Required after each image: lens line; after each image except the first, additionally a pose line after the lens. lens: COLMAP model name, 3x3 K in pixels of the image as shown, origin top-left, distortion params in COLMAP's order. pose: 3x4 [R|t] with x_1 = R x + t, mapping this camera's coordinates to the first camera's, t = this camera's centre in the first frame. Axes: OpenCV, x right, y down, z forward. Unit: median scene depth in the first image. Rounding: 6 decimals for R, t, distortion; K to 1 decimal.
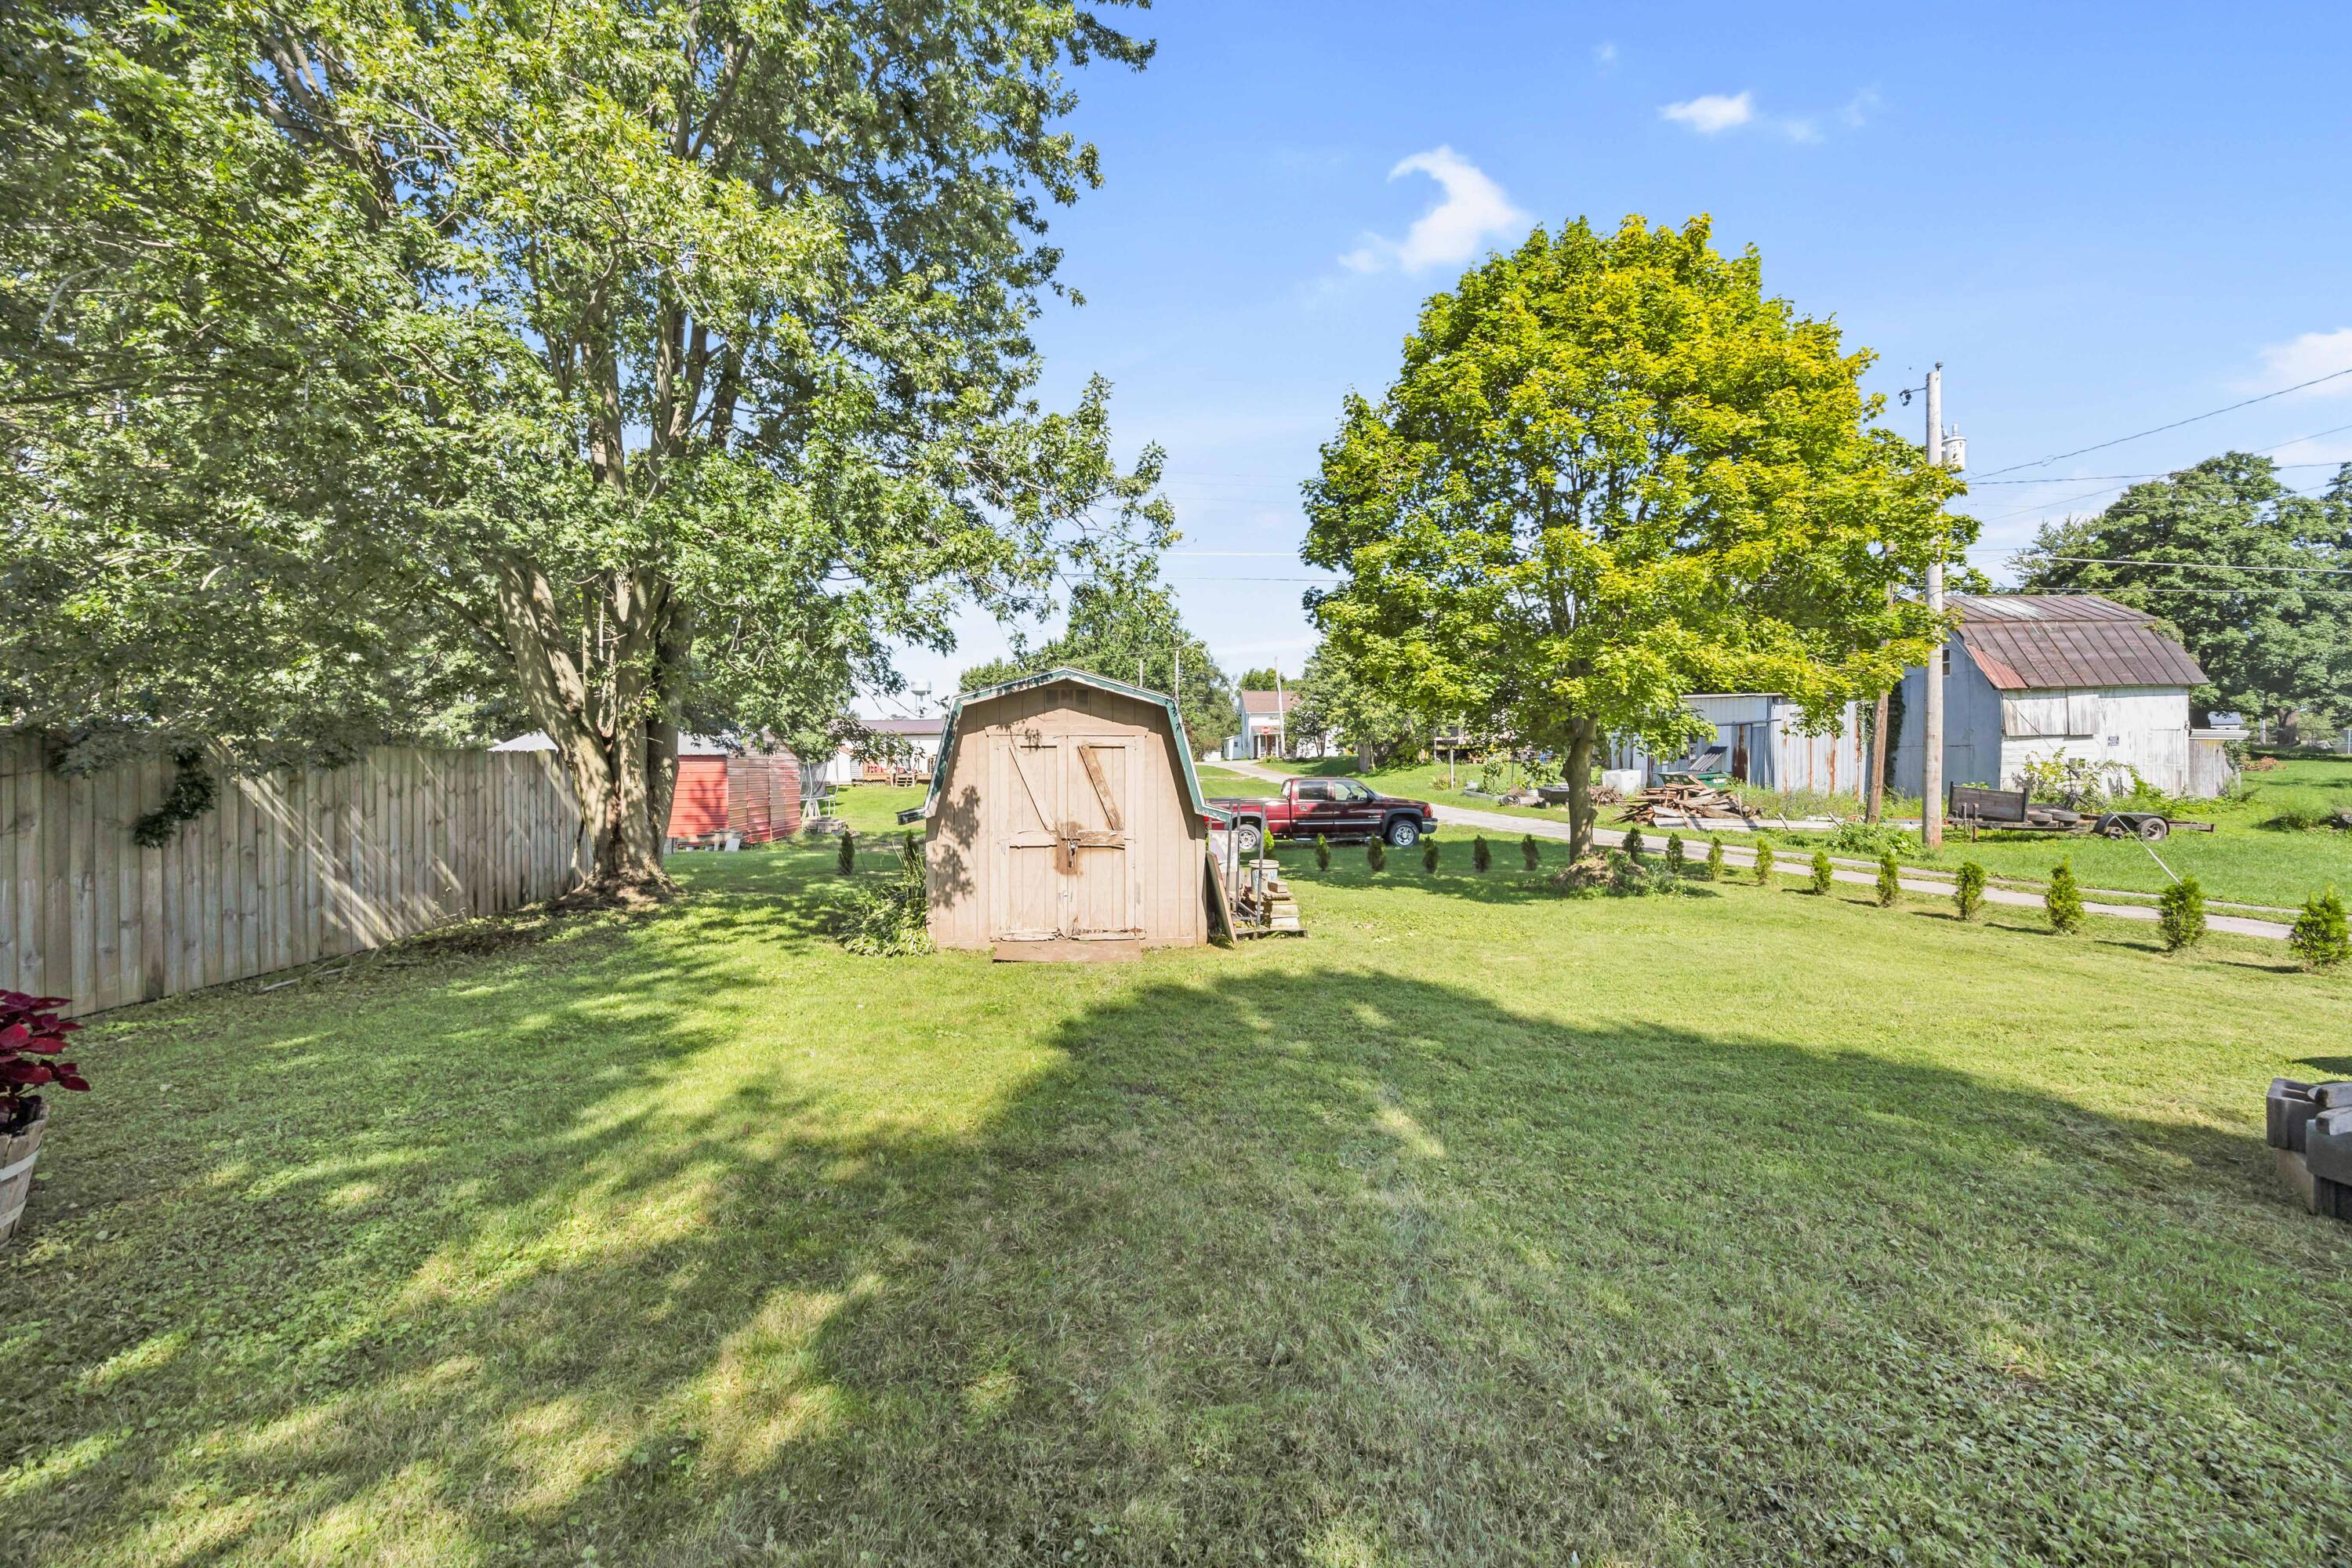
lens RADIAL K [[920.1, 0, 1181.5], [0, 920.1, 762.3], [0, 0, 1]] dist [0.001733, 0.000312]
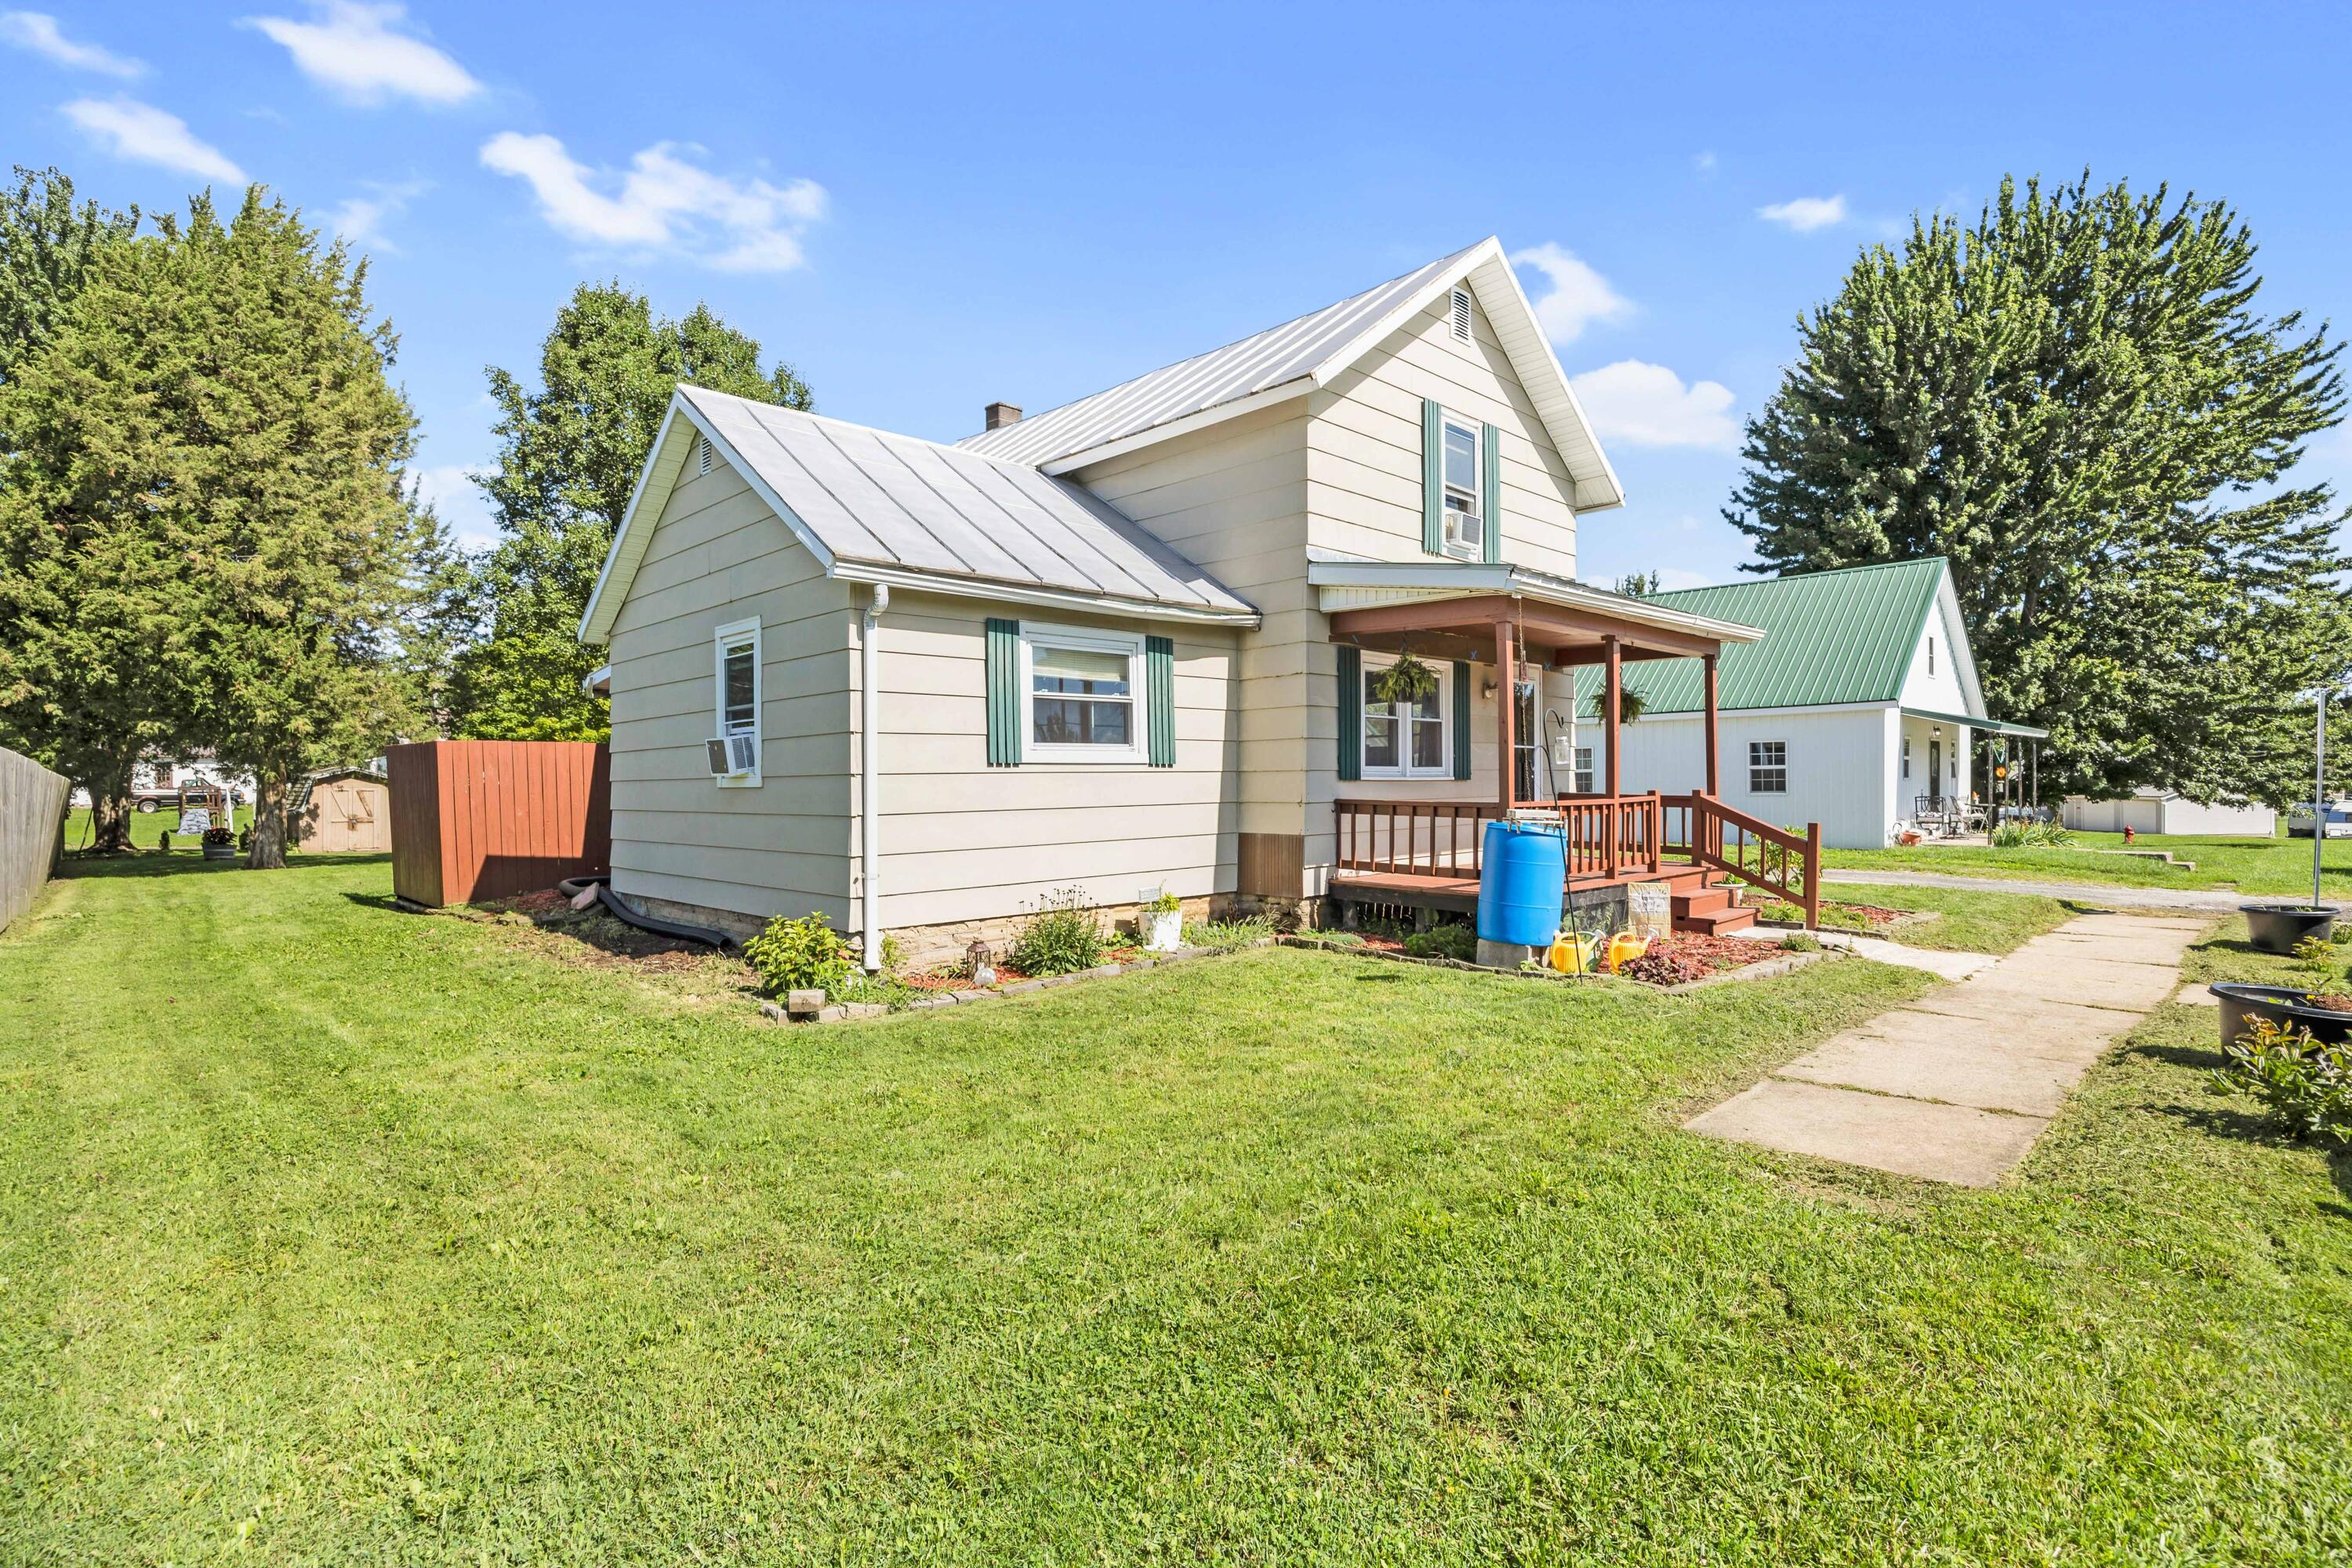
lens RADIAL K [[1135.2, 0, 1176.0], [0, 1135.2, 784.0], [0, 0, 1]] dist [-0.013314, 0.000150]
pose [[0.777069, 0.009261, 0.629347, -0.374300], [-0.006648, 0.999957, -0.006505, -0.036287], [-0.629380, 0.000871, 0.777097, -4.016031]]
